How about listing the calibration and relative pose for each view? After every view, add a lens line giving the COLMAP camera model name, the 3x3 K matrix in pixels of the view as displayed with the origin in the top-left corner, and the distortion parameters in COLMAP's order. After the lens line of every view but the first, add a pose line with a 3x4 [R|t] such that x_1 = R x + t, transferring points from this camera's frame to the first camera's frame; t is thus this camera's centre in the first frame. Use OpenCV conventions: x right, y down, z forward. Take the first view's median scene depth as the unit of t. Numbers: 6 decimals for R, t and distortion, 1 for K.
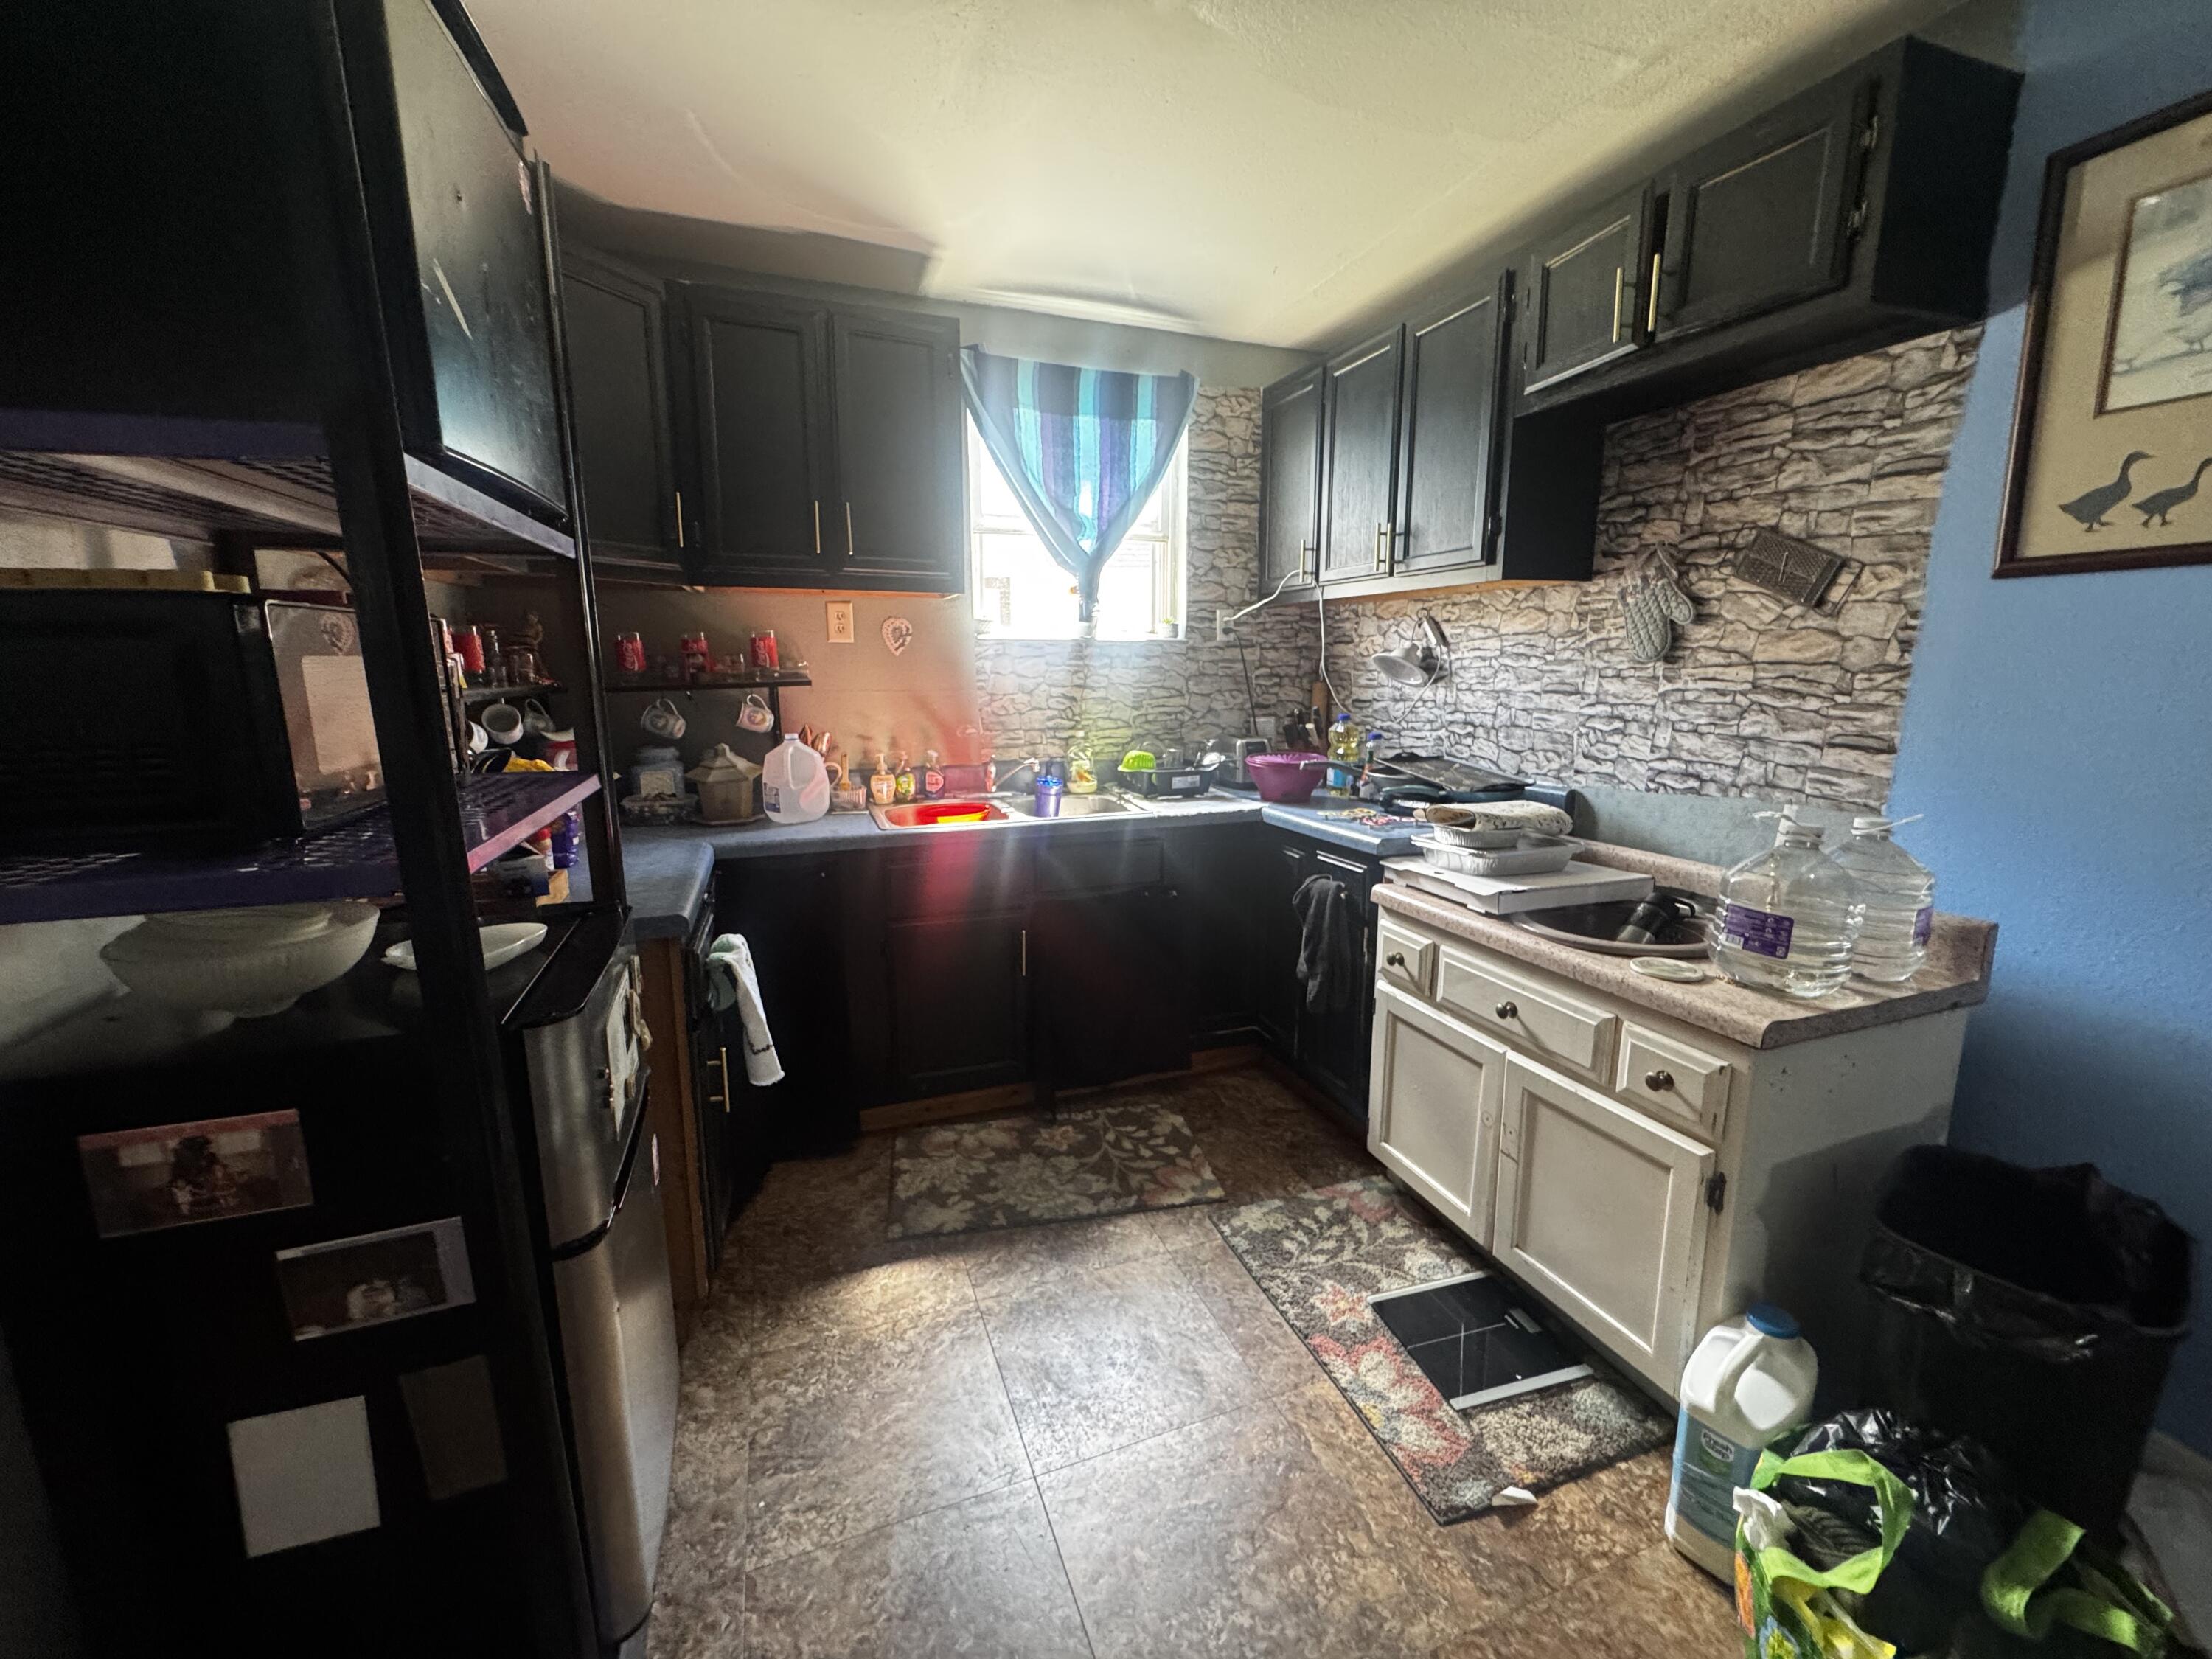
lens RADIAL K [[885.1, 0, 1106.0], [0, 885.1, 829.5], [0, 0, 1]] dist [-0.003592, -0.000140]
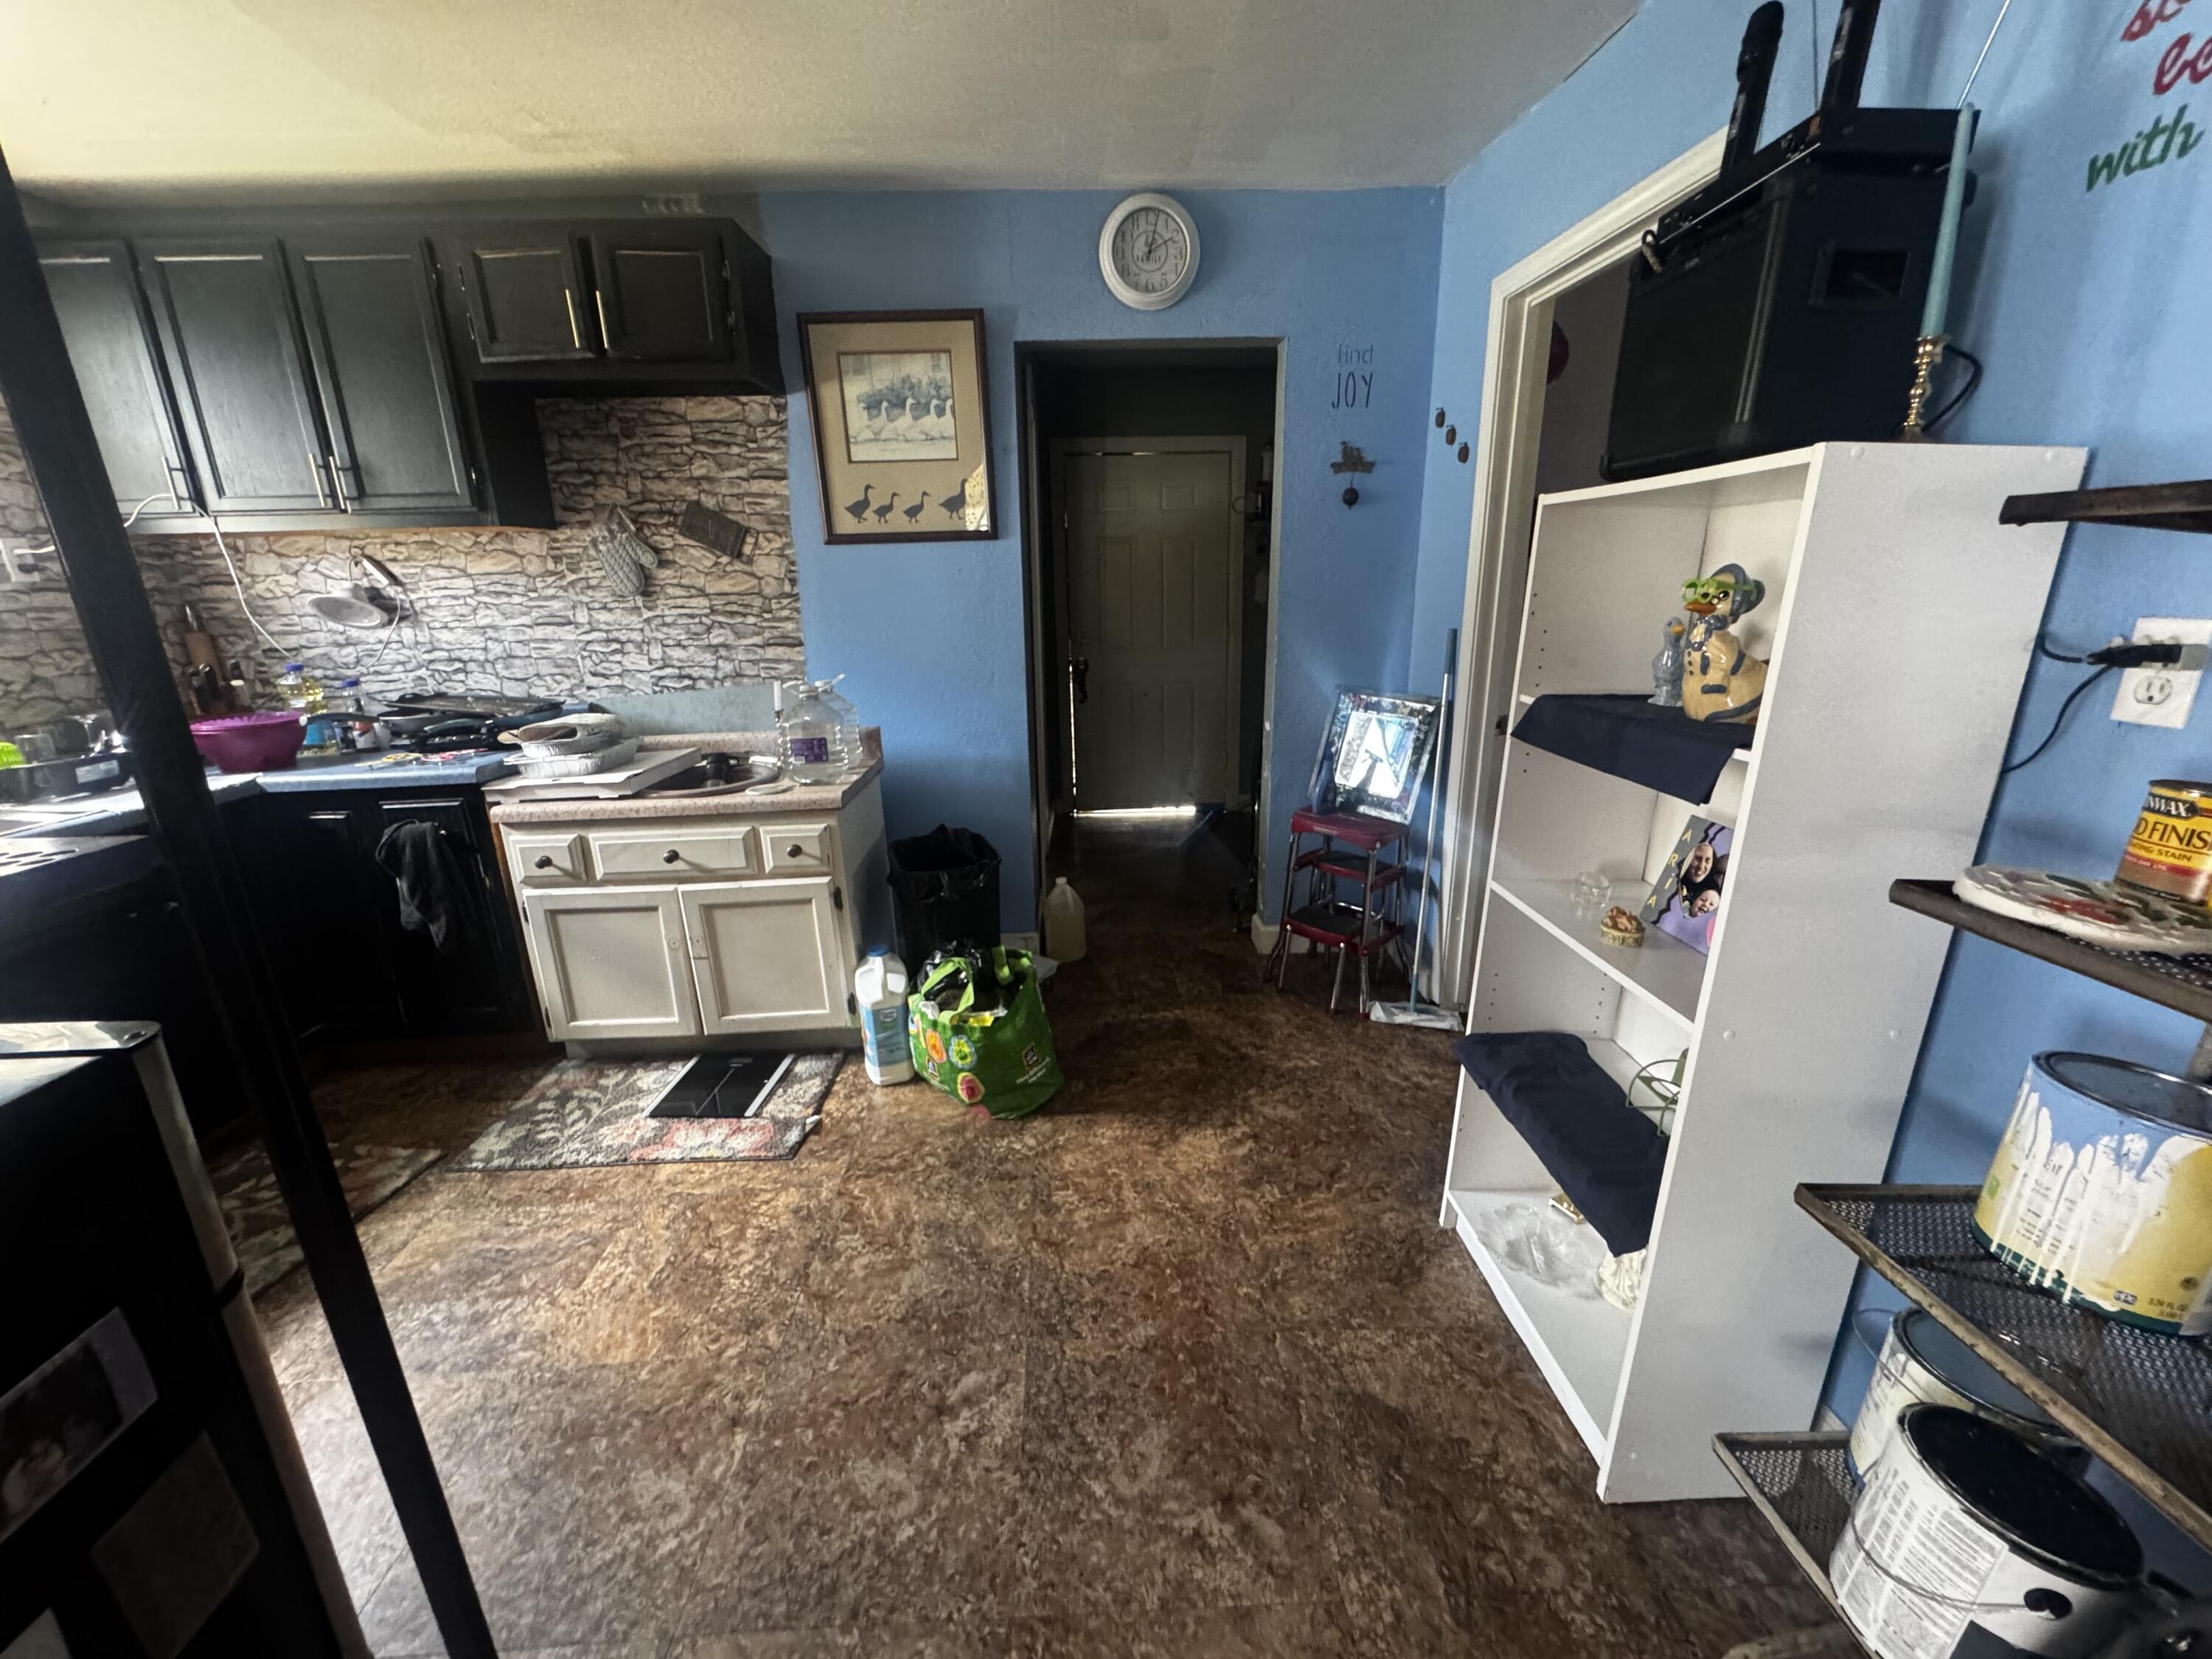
lens RADIAL K [[885.1, 0, 1106.0], [0, 885.1, 829.5], [0, 0, 1]] dist [-0.003592, -0.000140]
pose [[0.304414, -0.261104, 0.916055, -0.499487], [0.200003, 0.957780, 0.206534, 0.015388], [-0.931306, 0.120342, 0.343783, -0.081065]]
